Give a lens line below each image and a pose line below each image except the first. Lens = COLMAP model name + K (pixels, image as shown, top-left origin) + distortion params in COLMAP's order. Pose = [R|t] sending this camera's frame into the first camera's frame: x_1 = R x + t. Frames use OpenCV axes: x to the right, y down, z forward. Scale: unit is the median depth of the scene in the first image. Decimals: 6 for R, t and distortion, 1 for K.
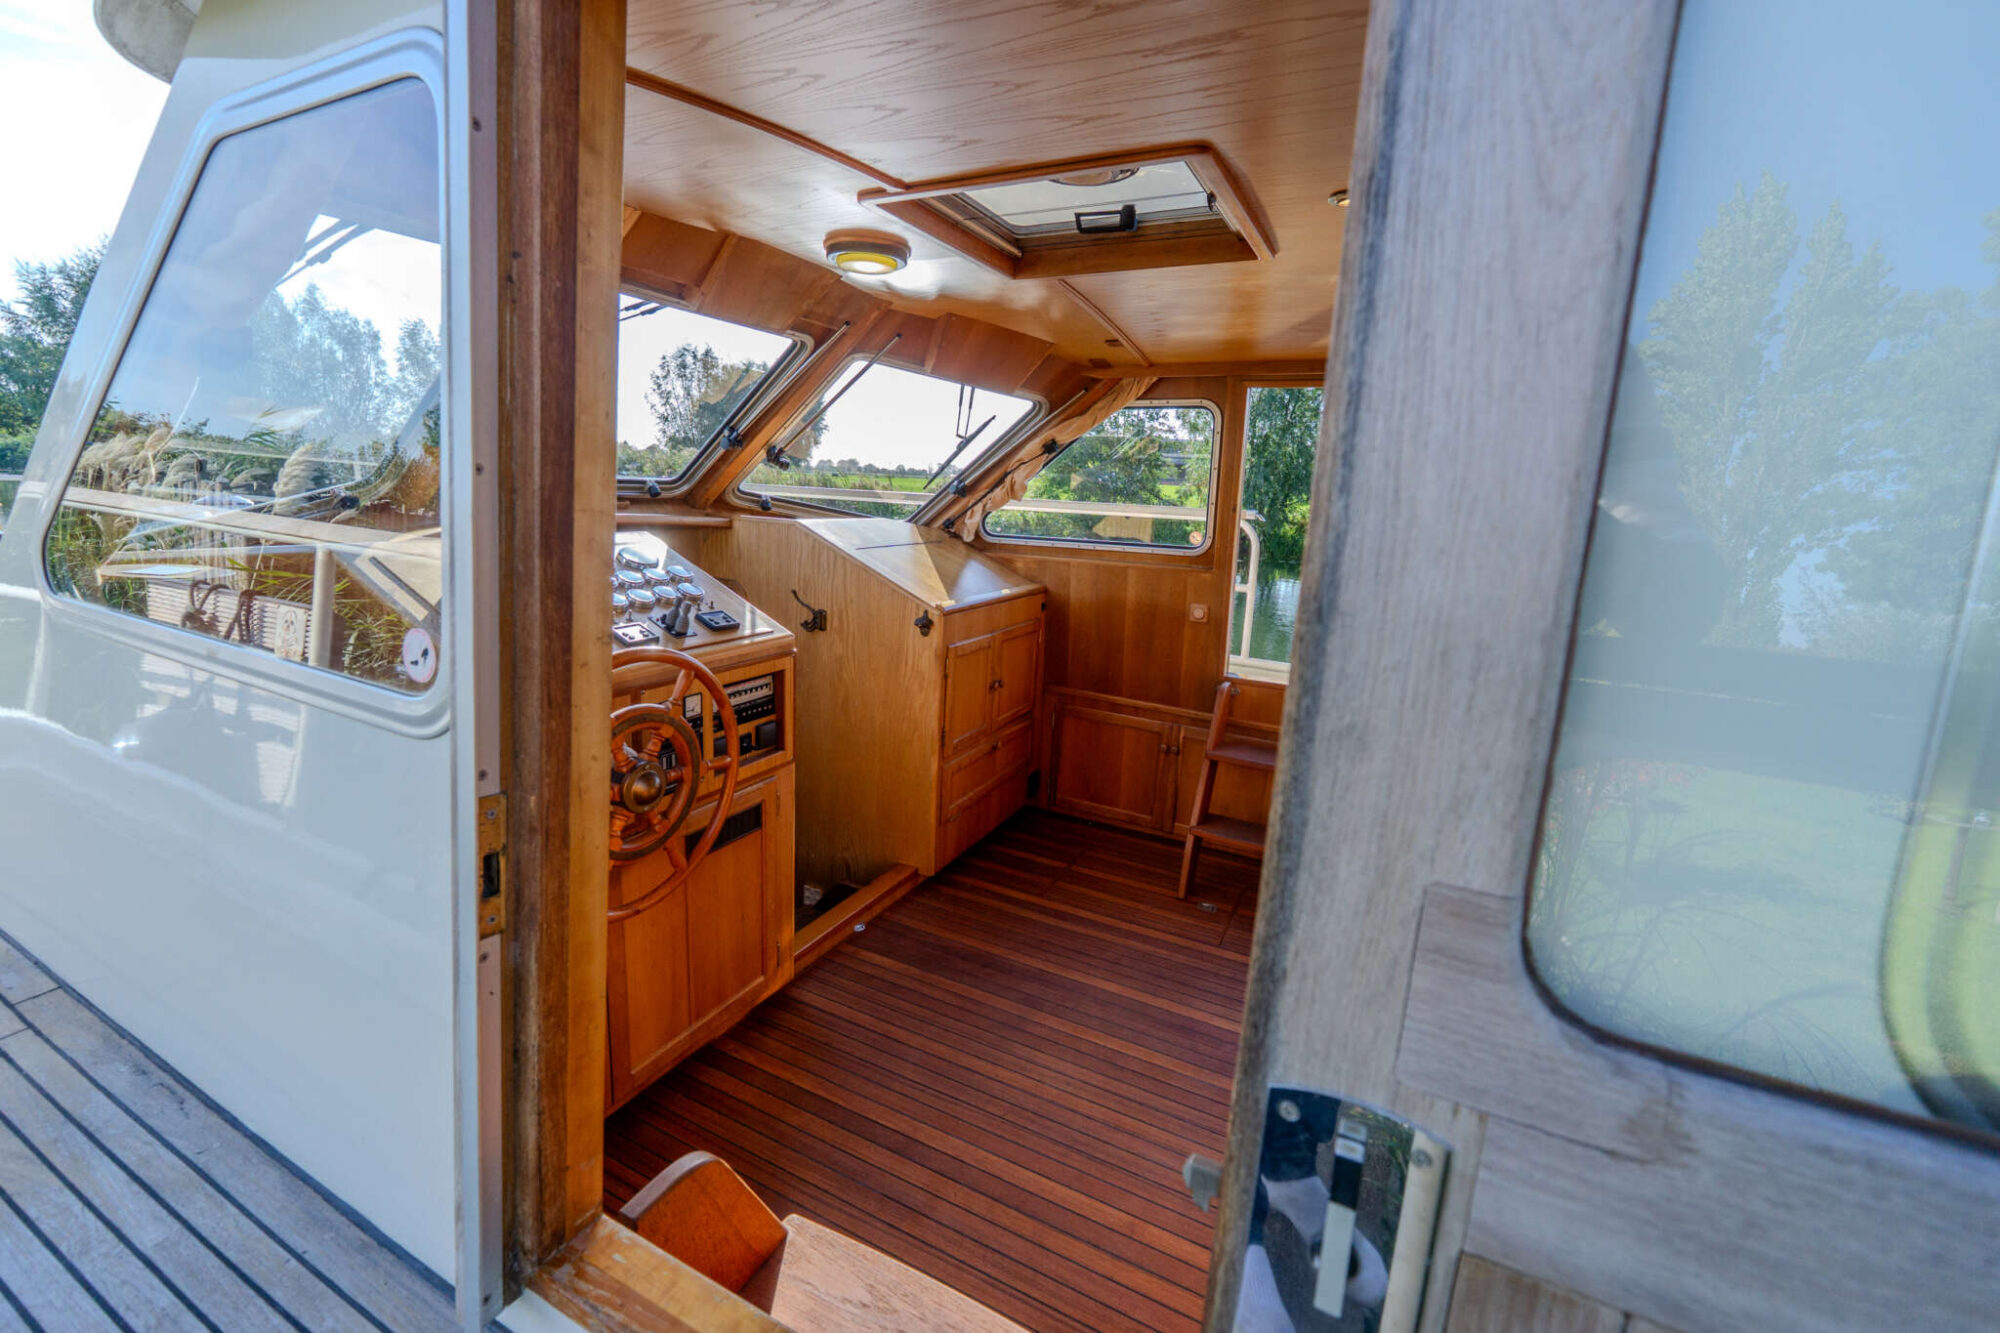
lens RADIAL K [[832.2, 0, 996.2], [0, 832.2, 660.2], [0, 0, 1]] dist [-0.007297, -0.000016]
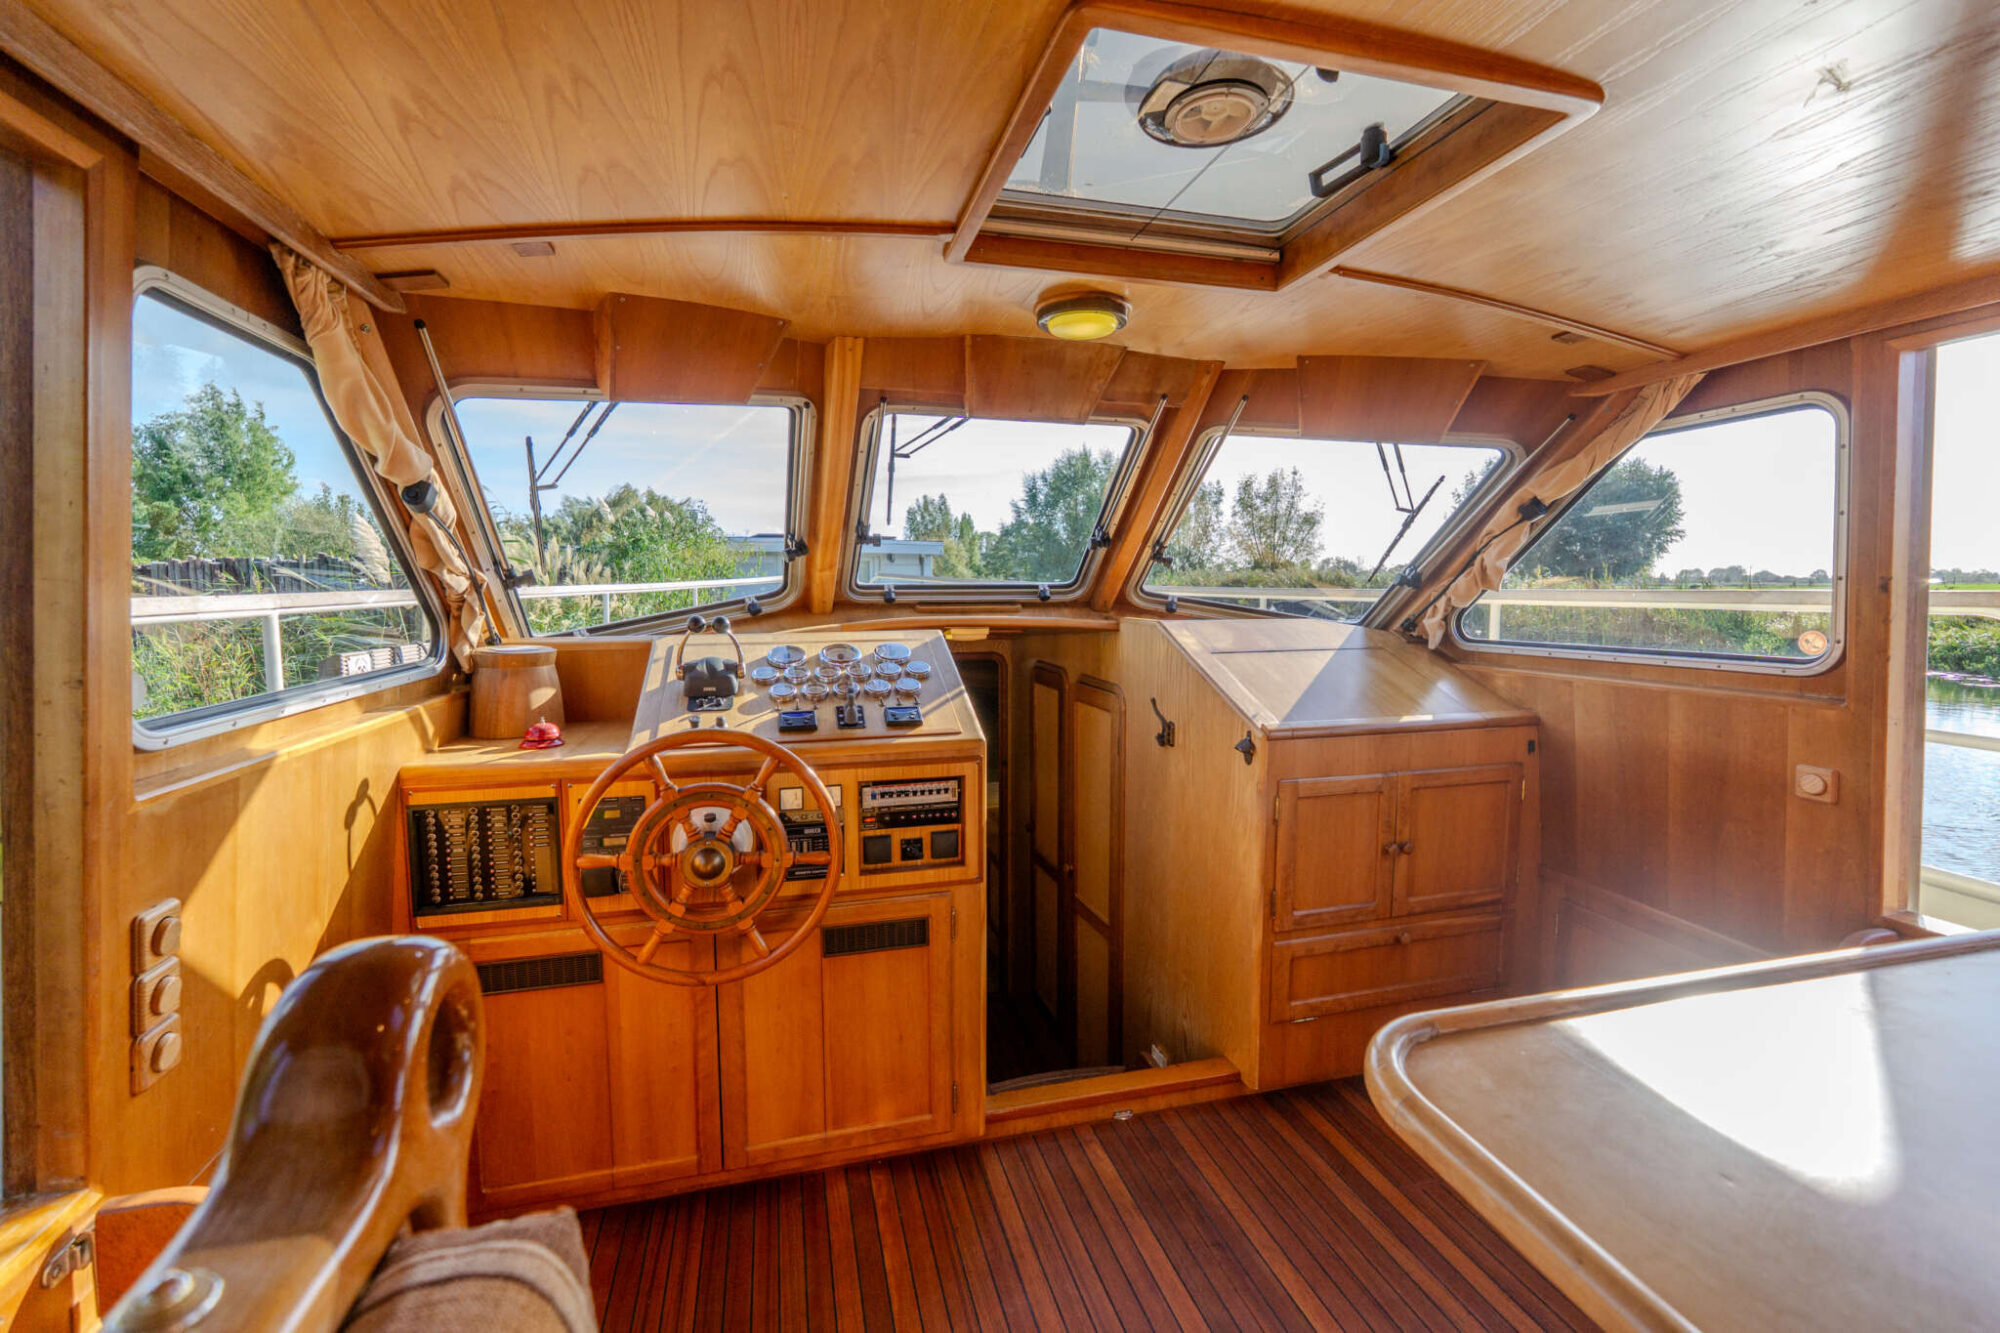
lens RADIAL K [[836.9, 0, 998.0], [0, 836.9, 660.0], [0, 0, 1]] dist [-0.005490, -0.000434]
pose [[0.665878, 0.018501, -0.745831, 0.327405], [-0.121852, 0.988966, -0.084257, -0.030041], [0.736042, 0.146986, 0.660785, 0.290142]]
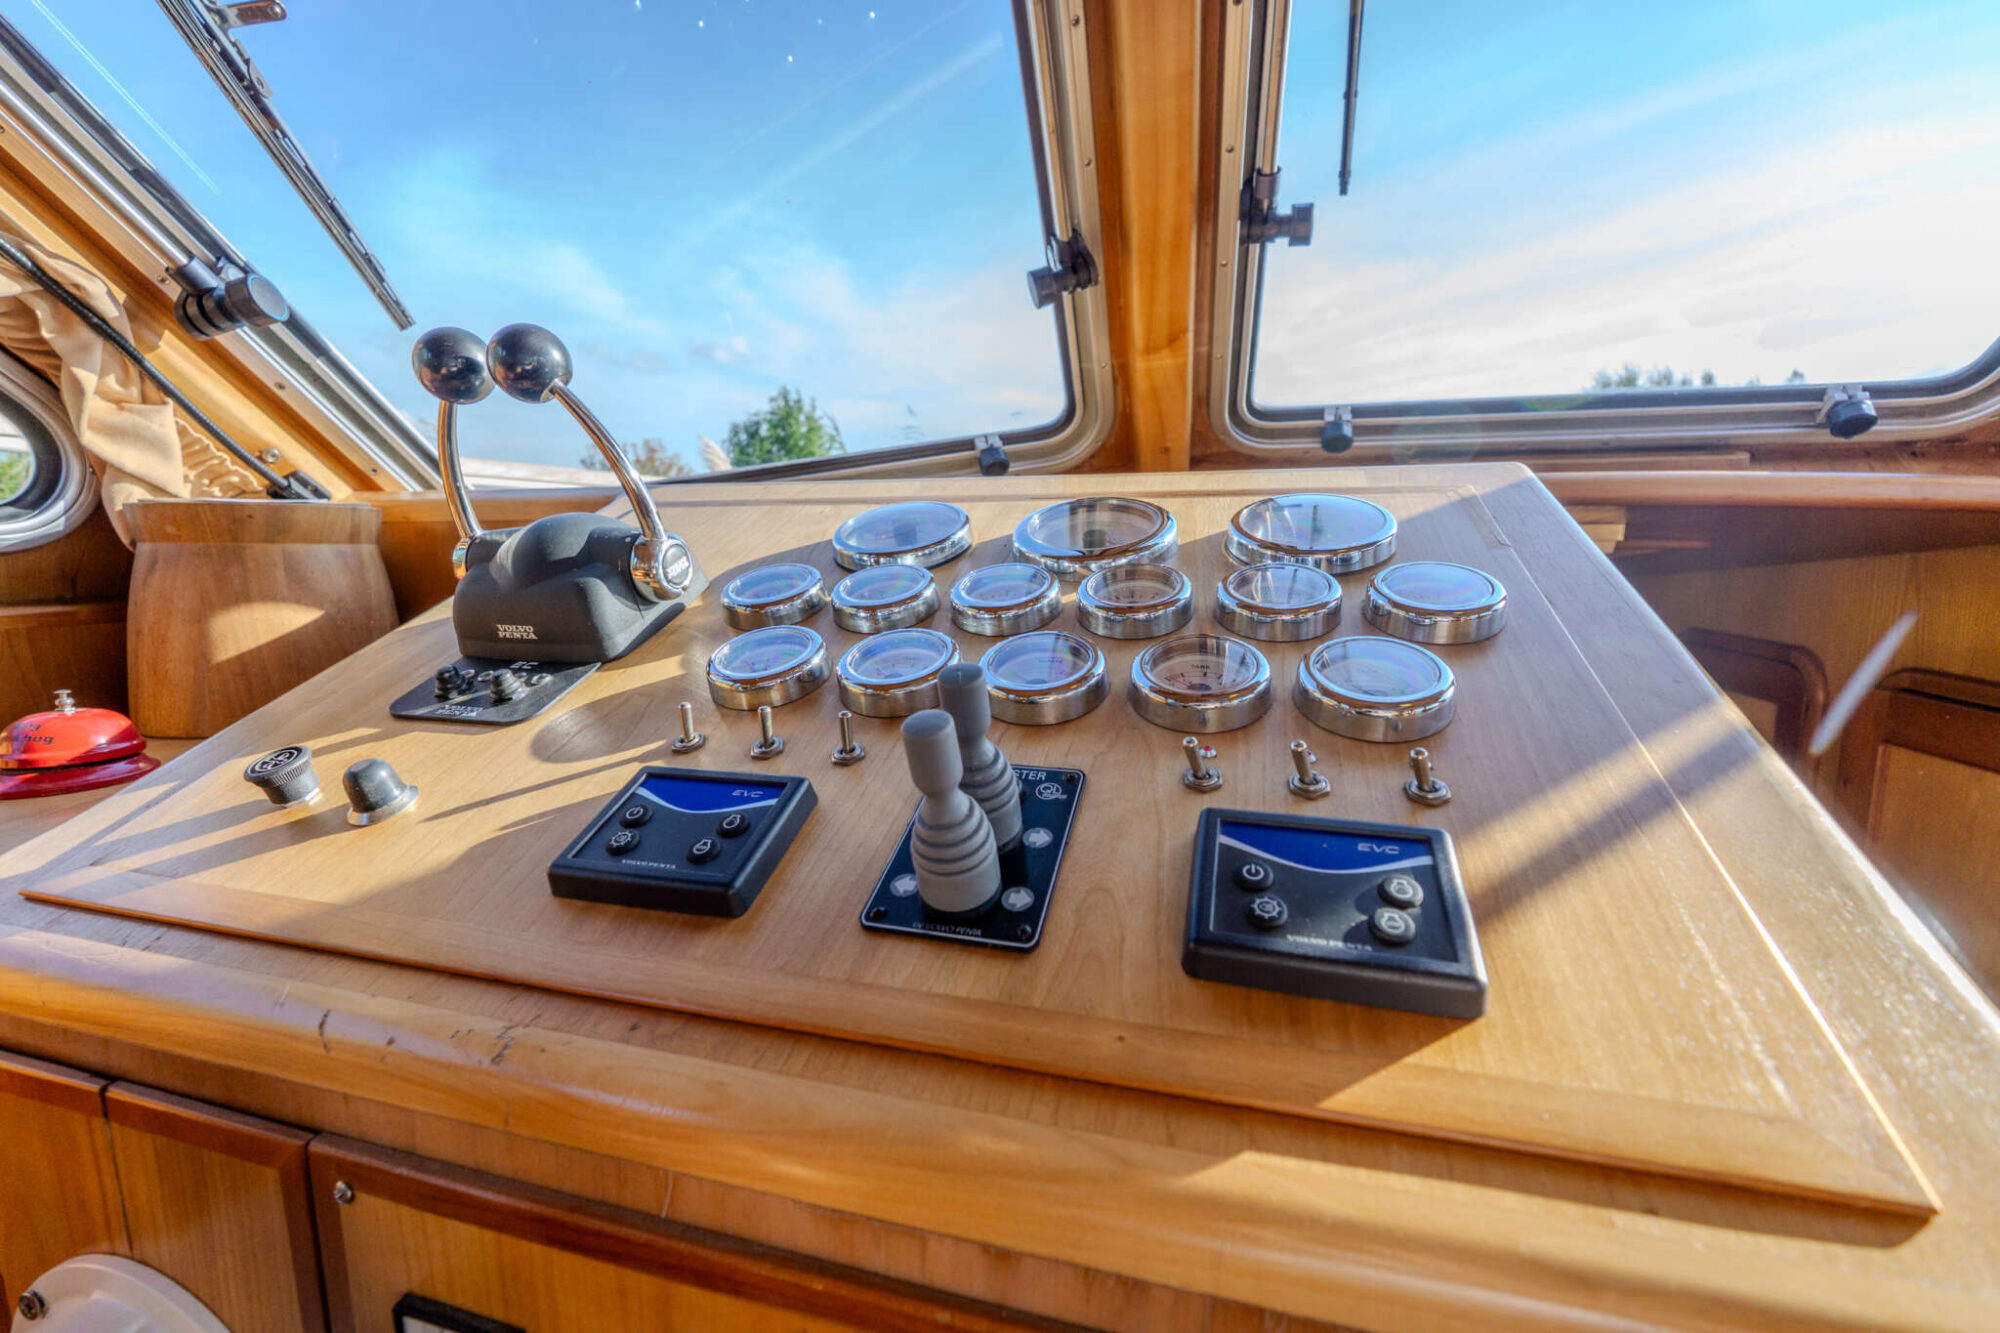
lens RADIAL K [[836.9, 0, 998.0], [0, 836.9, 660.0], [0, 0, 1]] dist [-0.005490, -0.000434]
pose [[0.196410, 0.080739, -0.977192, -0.147673], [-0.195697, 0.979781, 0.041619, -0.056031], [0.960794, 0.183059, 0.208239, 0.630067]]
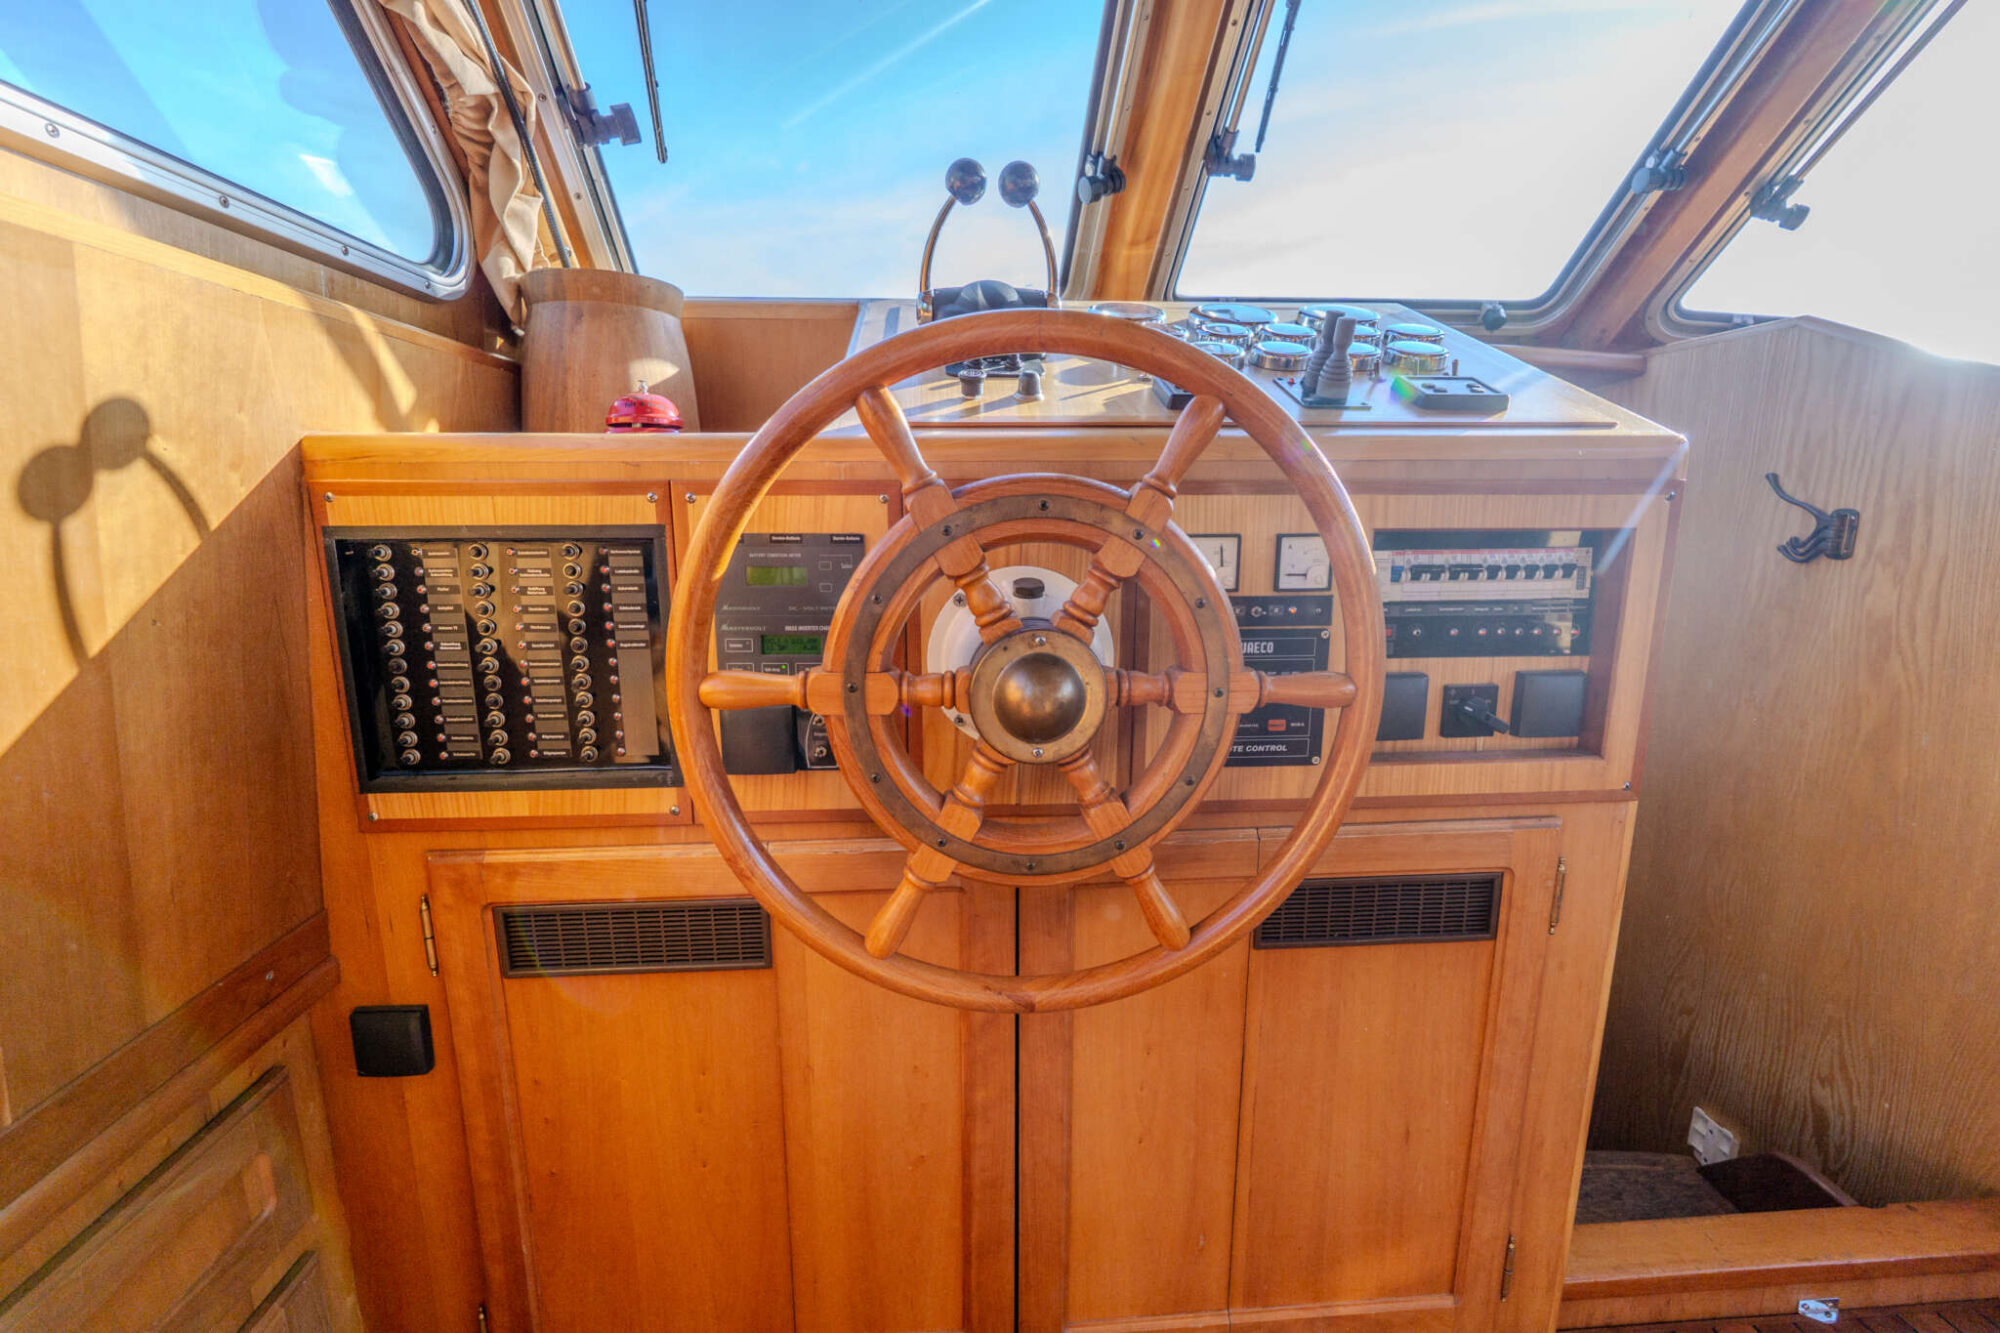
lens RADIAL K [[840.7, 0, 998.0], [0, 840.7, 659.6], [0, 0, 1]] dist [-0.003061, -0.000272]
pose [[0.511384, 0.107675, -0.852580, -0.058664], [-0.151065, 0.987934, 0.034160, 0.068809], [0.845970, 0.111326, 0.521480, 0.425289]]
